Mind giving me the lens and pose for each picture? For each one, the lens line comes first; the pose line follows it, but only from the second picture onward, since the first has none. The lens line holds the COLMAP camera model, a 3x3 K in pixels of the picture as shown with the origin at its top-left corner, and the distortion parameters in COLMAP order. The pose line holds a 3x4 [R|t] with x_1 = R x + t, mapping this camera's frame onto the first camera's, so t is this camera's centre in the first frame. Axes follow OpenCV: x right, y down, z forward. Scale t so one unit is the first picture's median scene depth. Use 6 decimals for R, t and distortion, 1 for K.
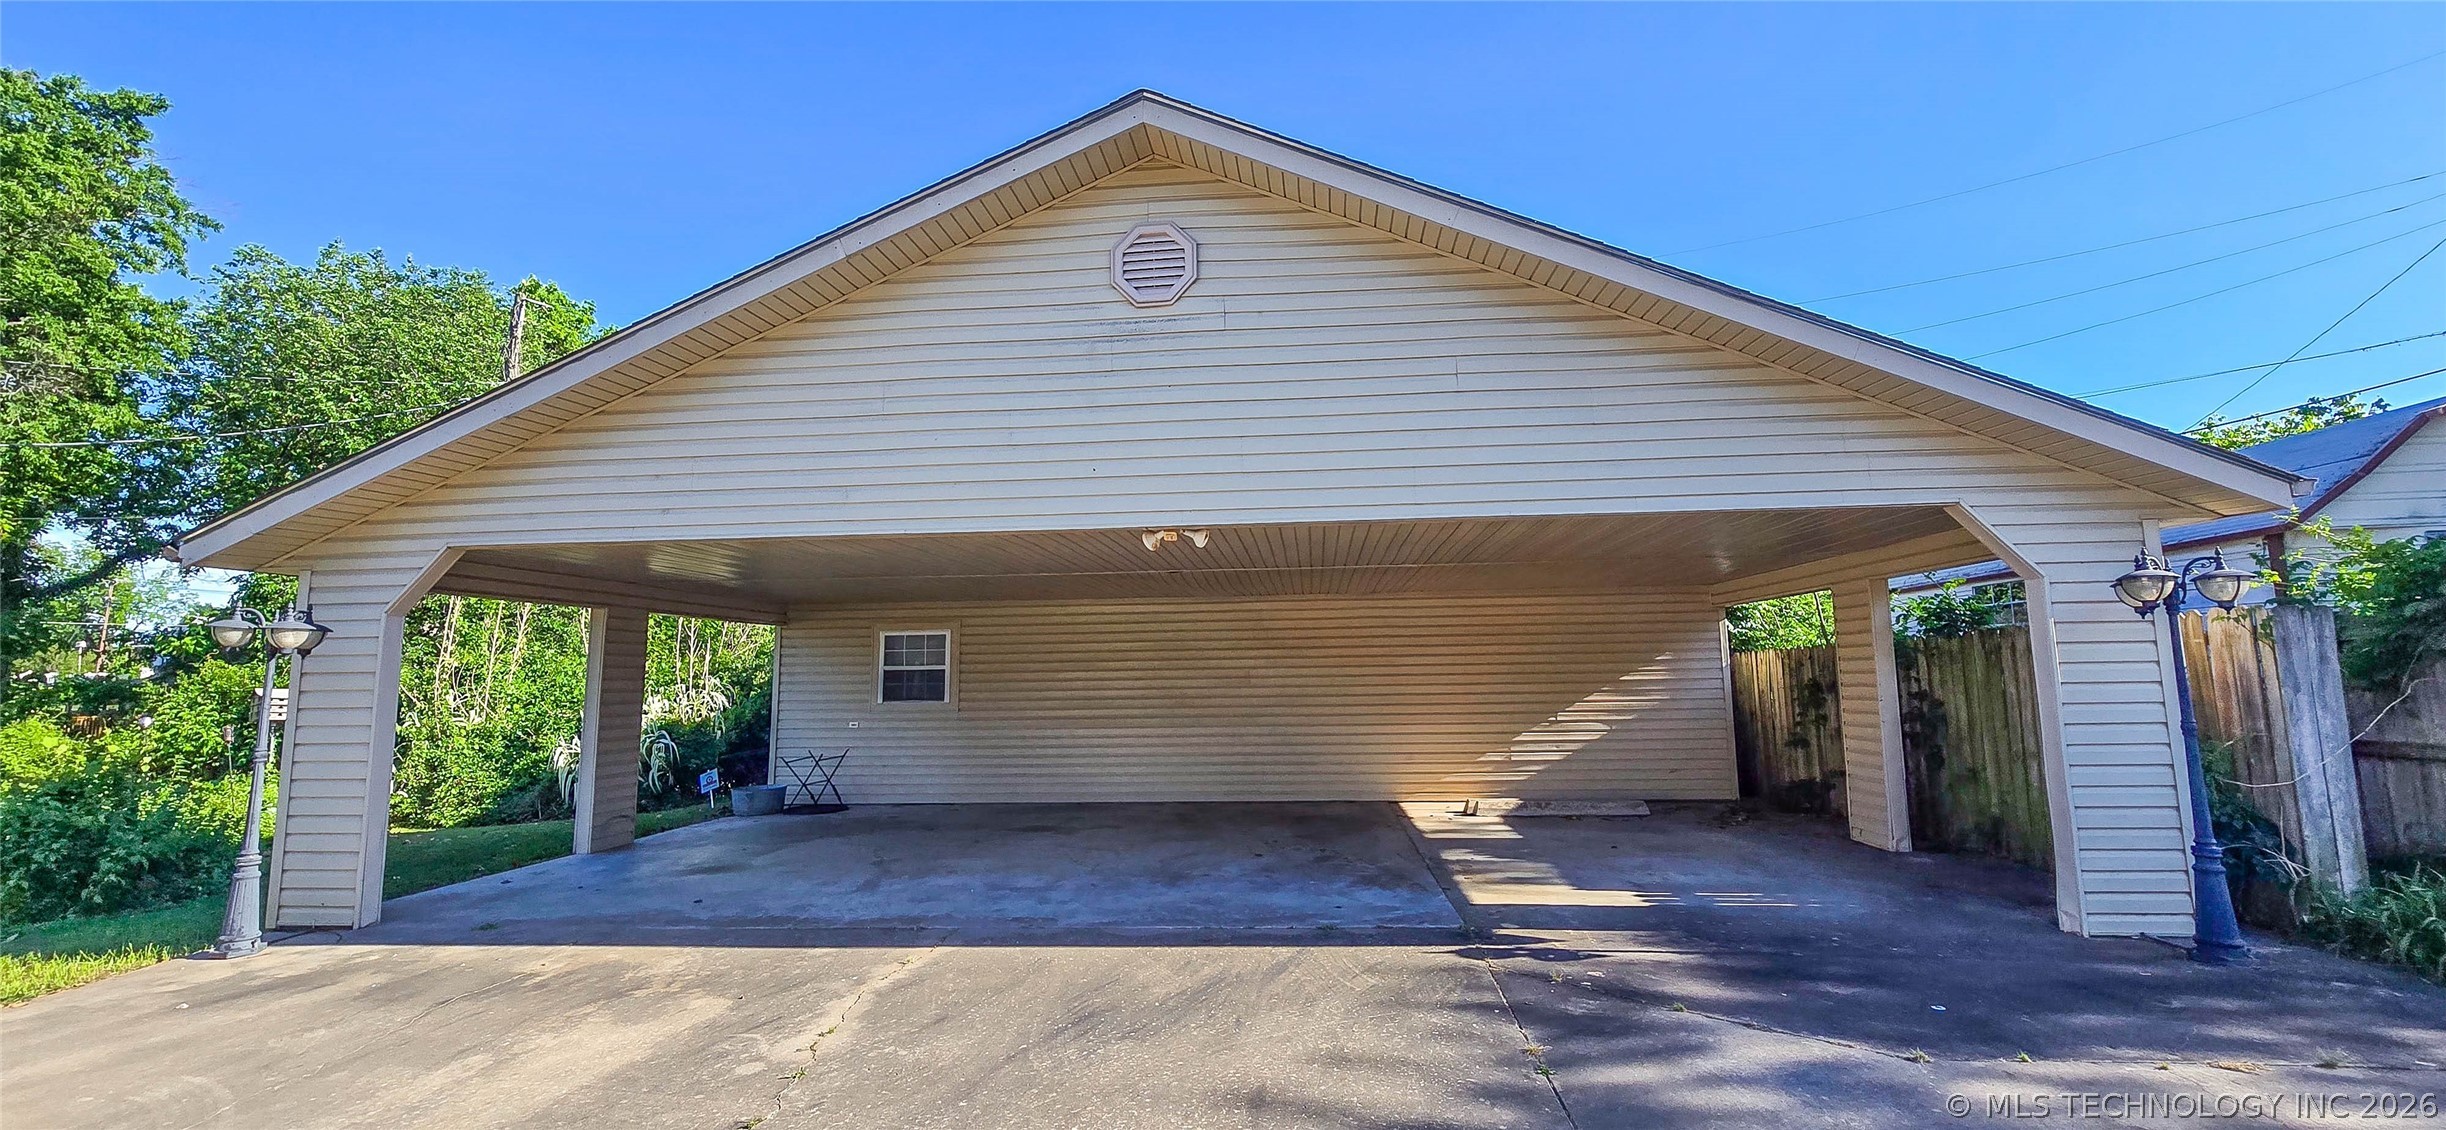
lens RADIAL K [[1003.9, 0, 1220.7], [0, 1003.9, 554.9], [0, 0, 1]] dist [-0.004661, 0.000423]
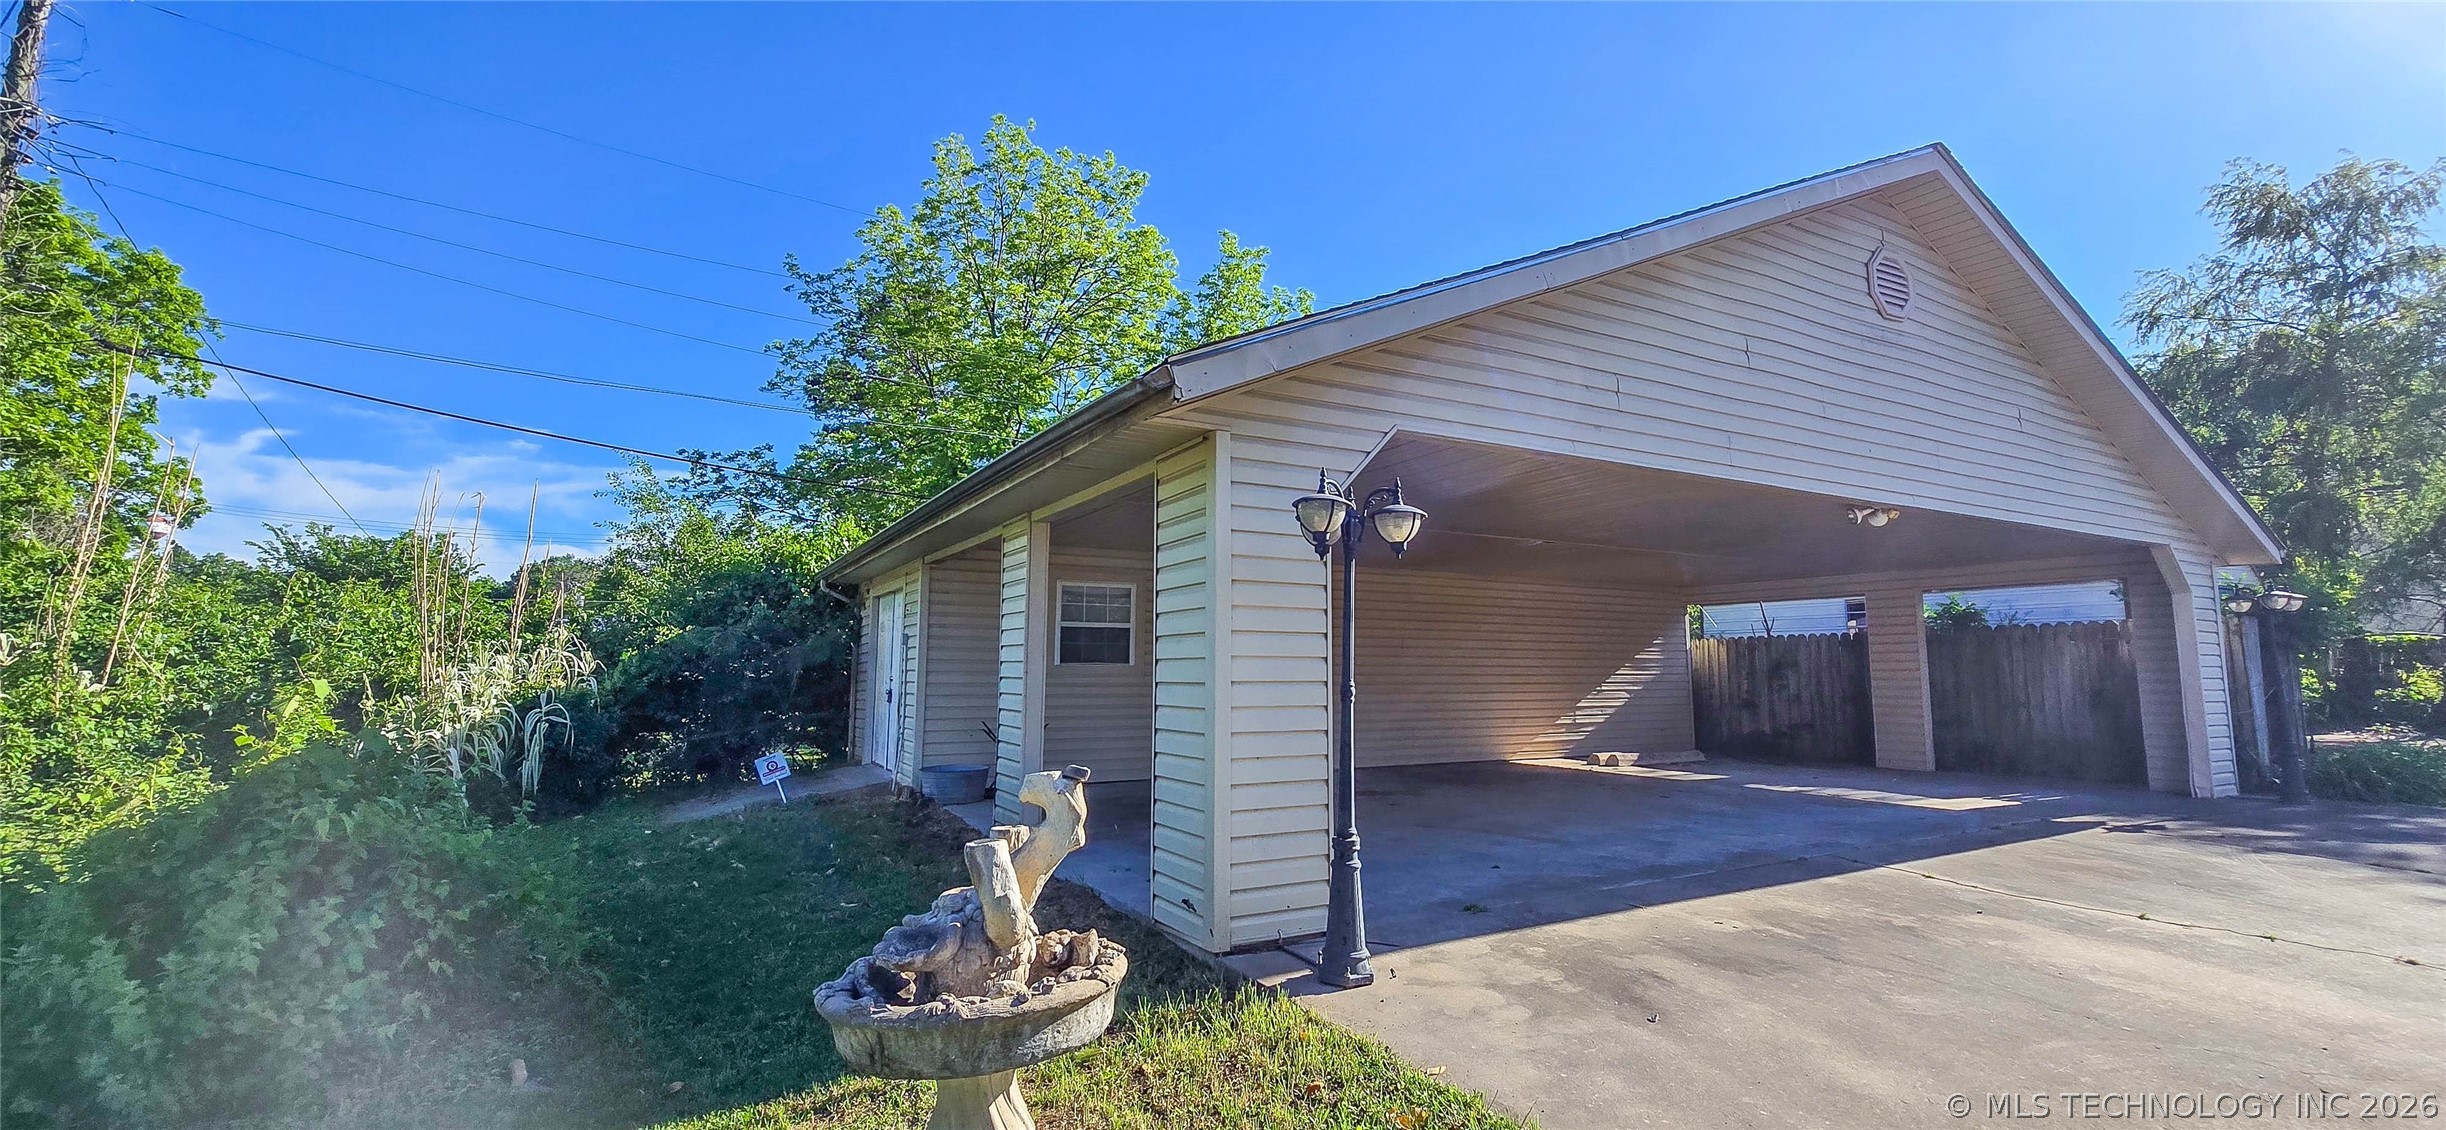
lens RADIAL K [[1000.9, 0, 1221.3], [0, 1000.9, 553.9], [0, 0, 1]] dist [-0.002297, -0.000812]
pose [[0.830185, 0.082222, 0.551391, -1.286704], [-0.084193, 0.996211, -0.021790, 0.114892], [-0.551094, -0.028333, 0.833962, 0.422897]]
